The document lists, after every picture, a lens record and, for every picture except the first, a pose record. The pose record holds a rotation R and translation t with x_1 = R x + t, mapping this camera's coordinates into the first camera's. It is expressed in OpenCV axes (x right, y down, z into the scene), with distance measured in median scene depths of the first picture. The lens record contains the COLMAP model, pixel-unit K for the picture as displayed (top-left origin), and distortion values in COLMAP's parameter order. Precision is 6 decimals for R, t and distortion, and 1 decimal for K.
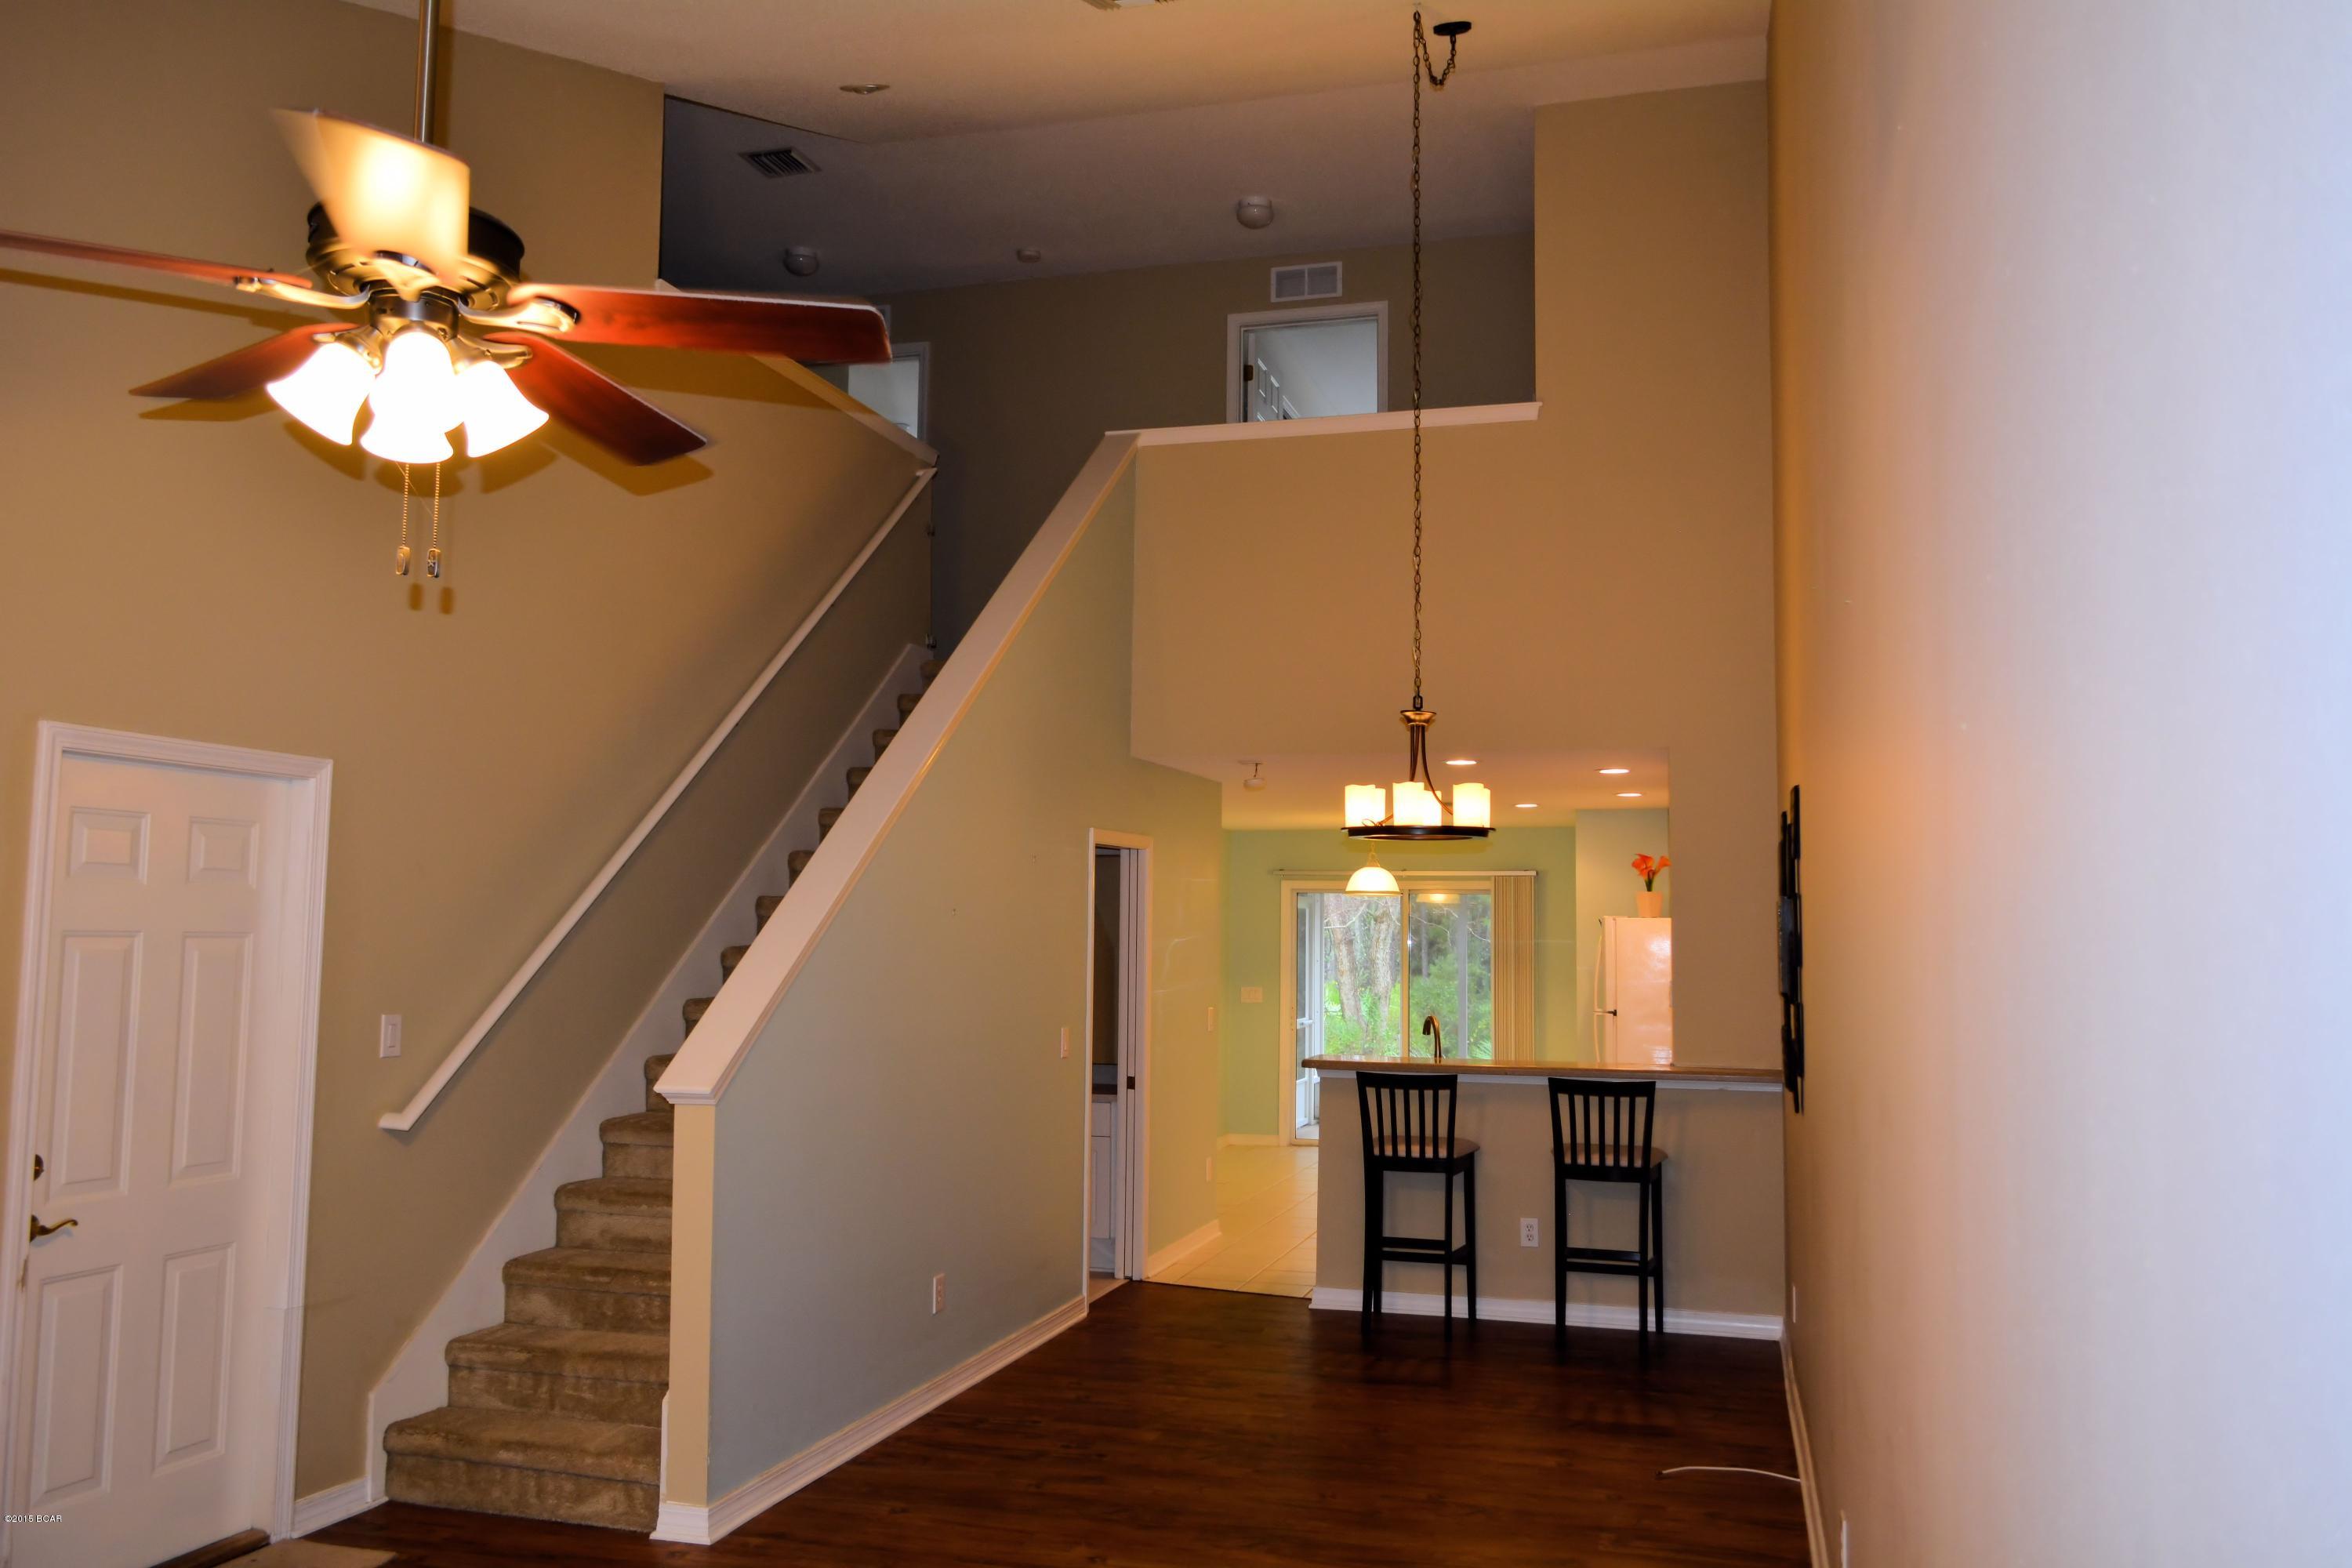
lens RADIAL K [[1820.3, 0, 1176.0], [0, 1820.3, 784.0], [0, 0, 1]] dist [-0.001558, -0.003144]
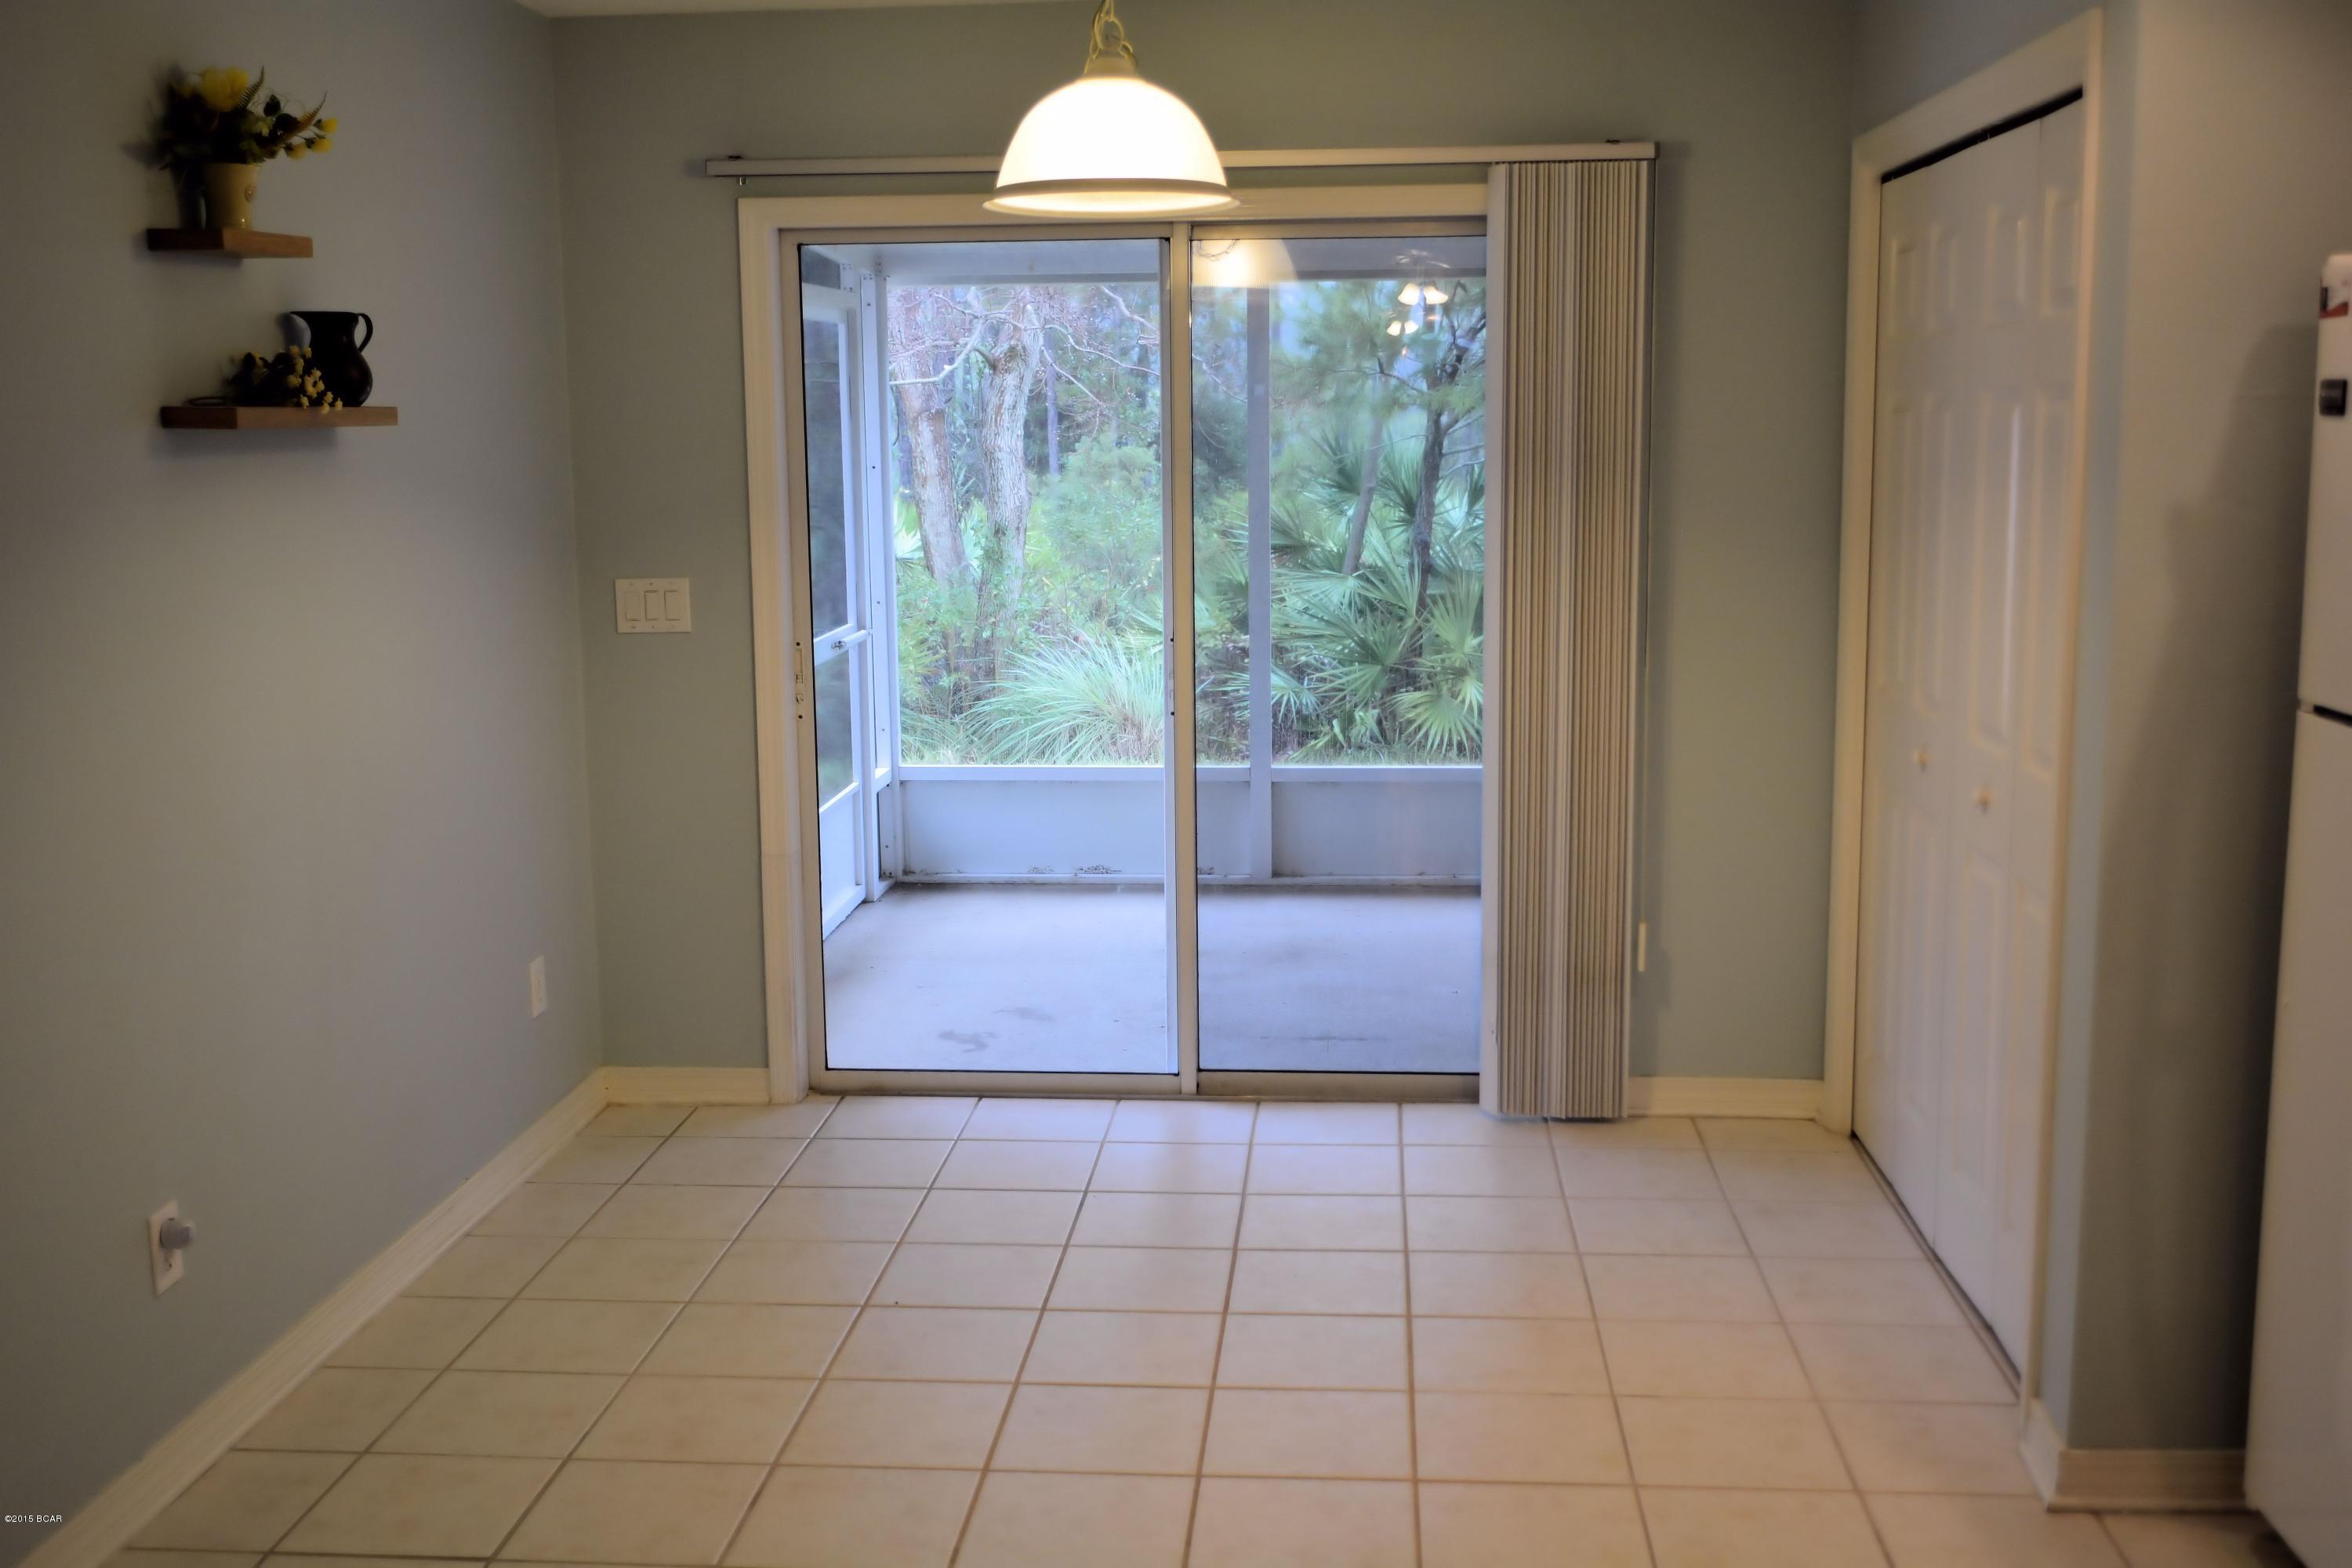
lens RADIAL K [[2371.9, 0, 1176.0], [0, 2371.9, 784.0], [0, 0, 1]] dist [-0.020079, 0.006450]
pose [[0.978738, -0.058674, 0.196544, 0.029533], [0.010281, 0.971041, 0.238690, 0.033994], [-0.204858, -0.231595, 0.950998, 0.385464]]
